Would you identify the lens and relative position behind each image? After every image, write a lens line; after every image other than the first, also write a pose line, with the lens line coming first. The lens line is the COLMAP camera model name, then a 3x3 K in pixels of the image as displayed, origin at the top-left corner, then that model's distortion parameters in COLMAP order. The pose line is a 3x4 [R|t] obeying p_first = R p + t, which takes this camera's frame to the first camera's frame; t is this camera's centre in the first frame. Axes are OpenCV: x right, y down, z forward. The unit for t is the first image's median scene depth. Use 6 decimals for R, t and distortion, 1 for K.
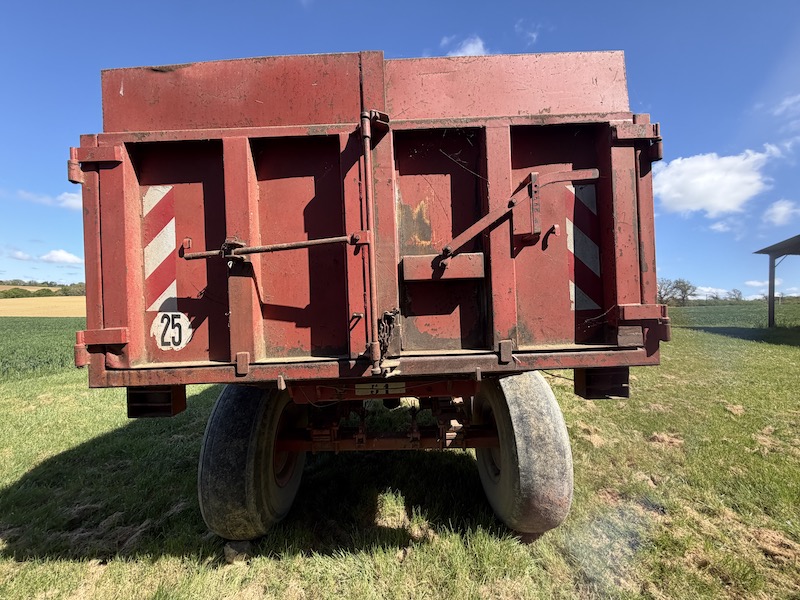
lens RADIAL K [[323.9, 0, 396.4], [0, 323.9, 298.3], [0, 0, 1]] dist [-0.000884, 0.000453]
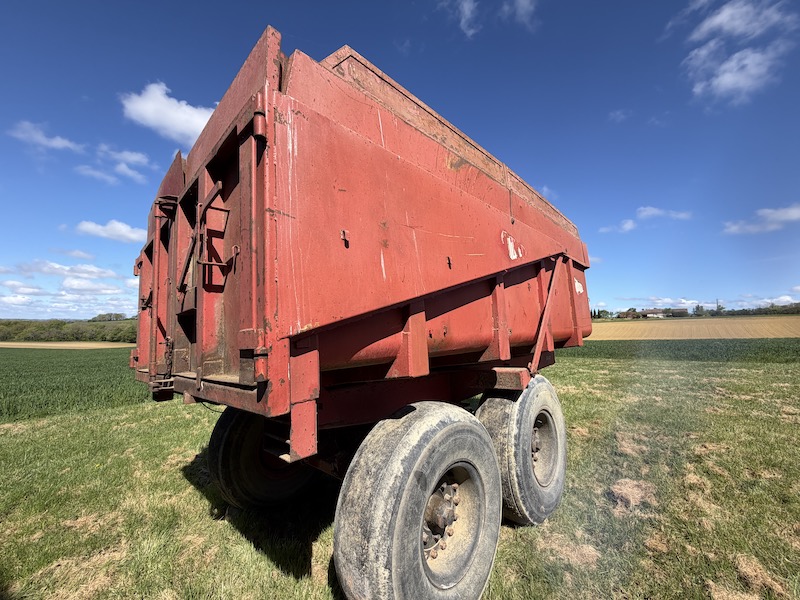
lens RADIAL K [[323.9, 0, 397.8], [0, 323.9, 298.3], [0, 0, 1]] dist [-0.000884, 0.000453]
pose [[0.714474, -0.087598, -0.694156, 1.077590], [0.035609, 0.995398, -0.088962, 0.017905], [0.698755, 0.038843, 0.714306, 0.492020]]
